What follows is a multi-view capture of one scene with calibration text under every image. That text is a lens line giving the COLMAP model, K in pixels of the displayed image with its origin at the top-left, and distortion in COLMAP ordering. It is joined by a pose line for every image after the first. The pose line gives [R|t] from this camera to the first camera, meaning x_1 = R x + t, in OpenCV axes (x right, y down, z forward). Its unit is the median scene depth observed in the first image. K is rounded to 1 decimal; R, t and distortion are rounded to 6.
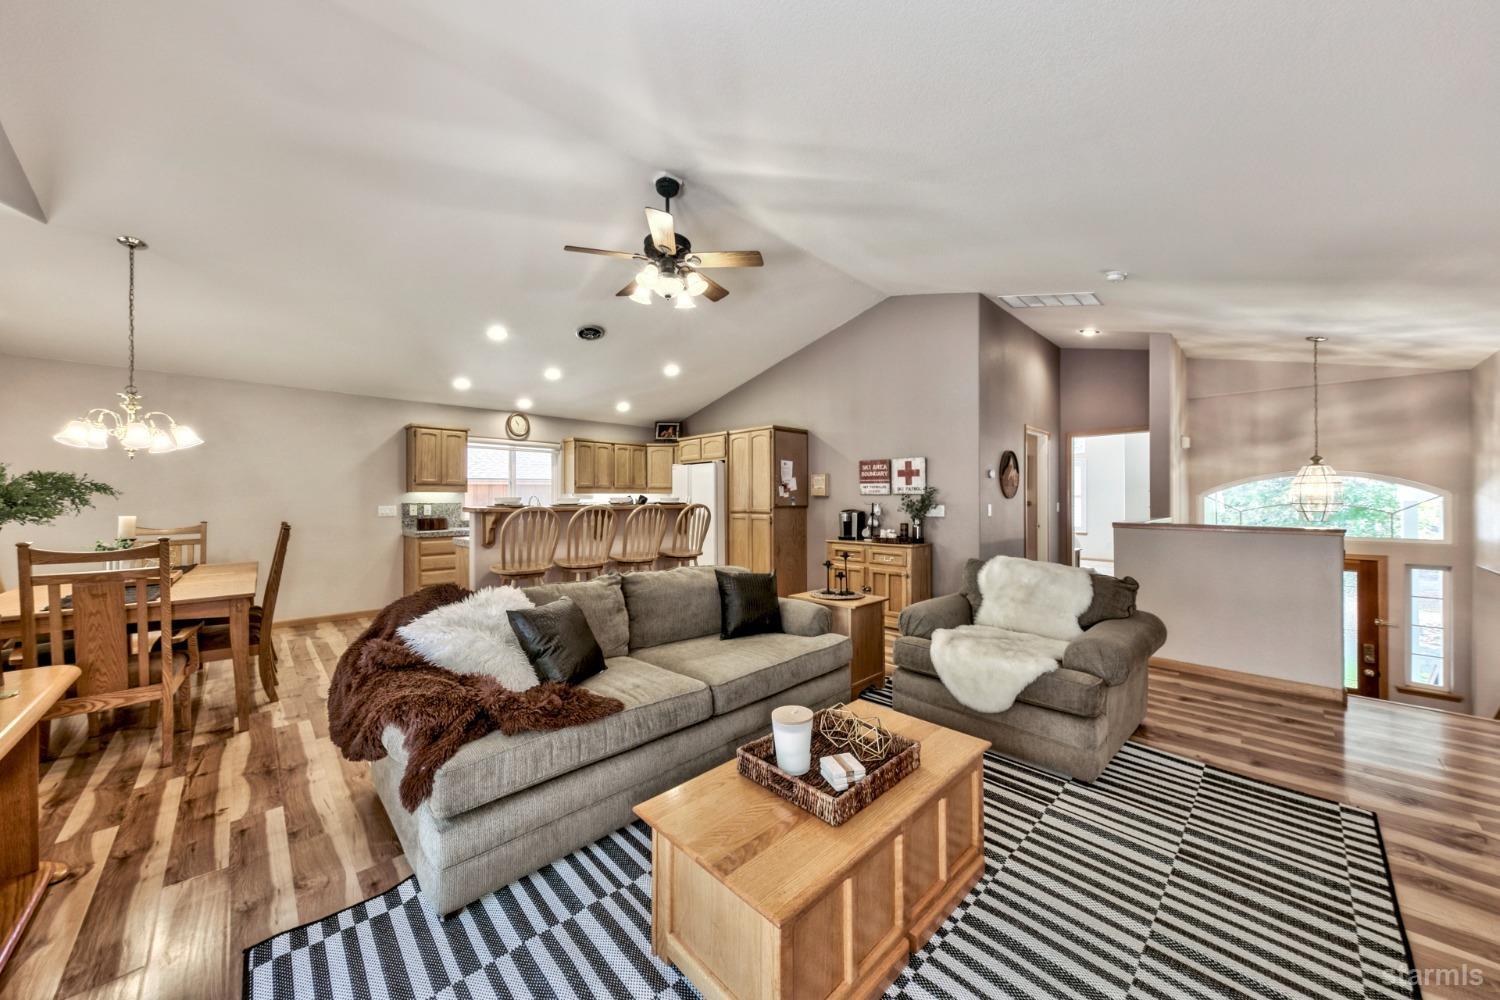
lens RADIAL K [[532.6, 0, 741.8], [0, 532.6, 497.8], [0, 0, 1]] dist [-0.001360, -0.000161]
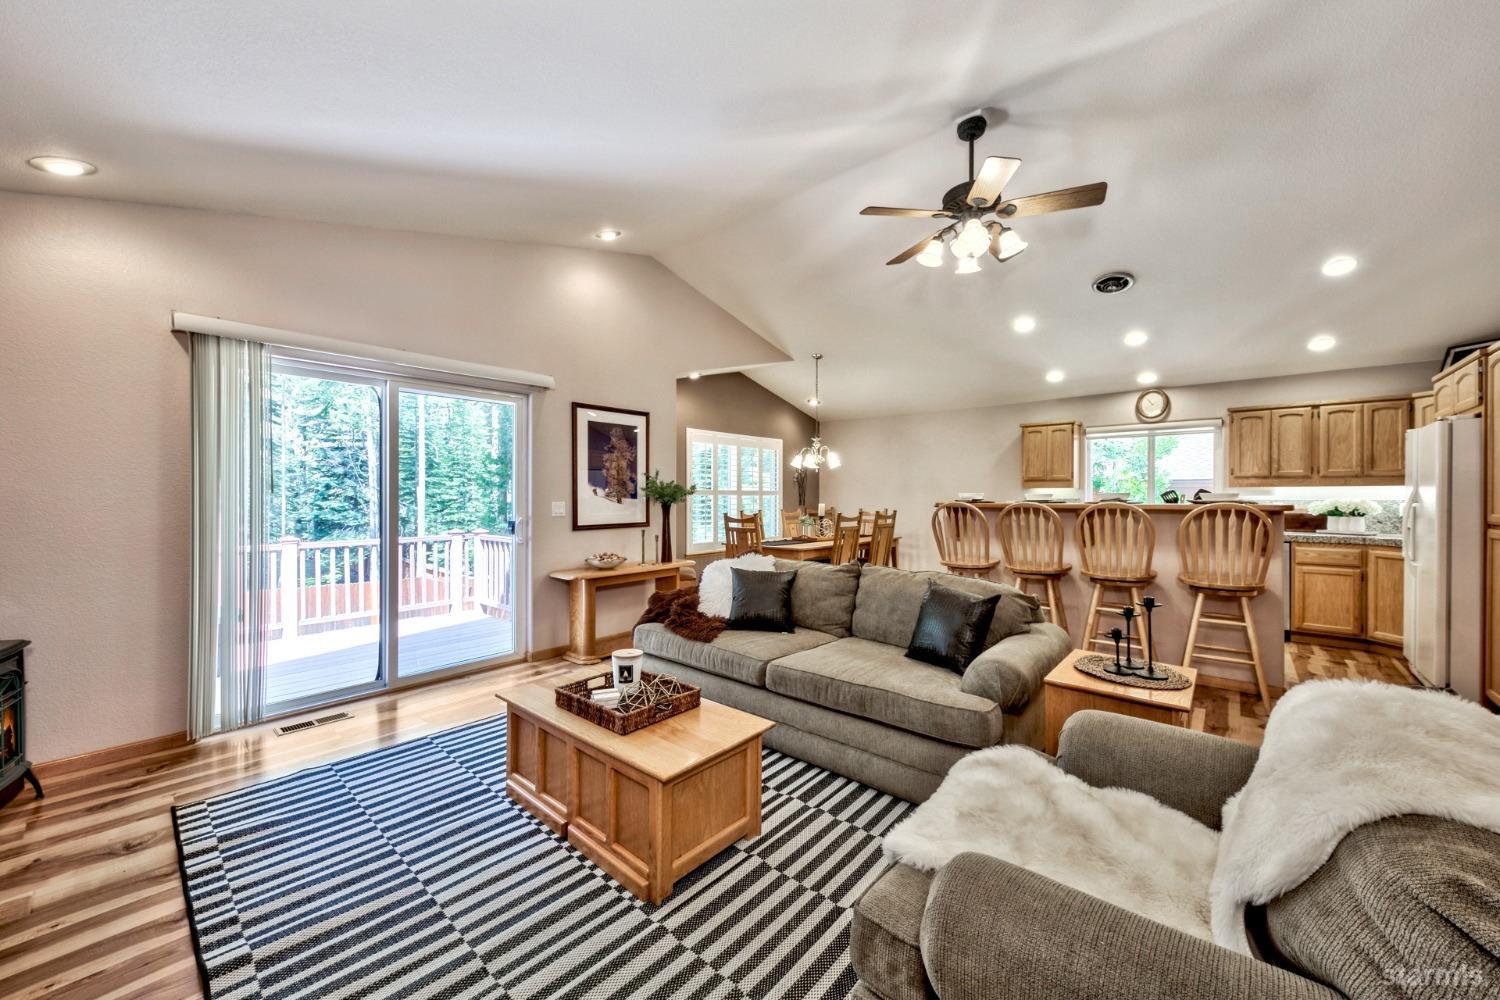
lens RADIAL K [[532.6, 0, 741.8], [0, 532.6, 497.8], [0, 0, 1]] dist [-0.001360, -0.000161]
pose [[0.088621, 0.000924, -0.996065, 0.924505], [0.000936, 0.999999, 0.001011, 0.015006], [0.996065, -0.001022, 0.088620, 0.778847]]
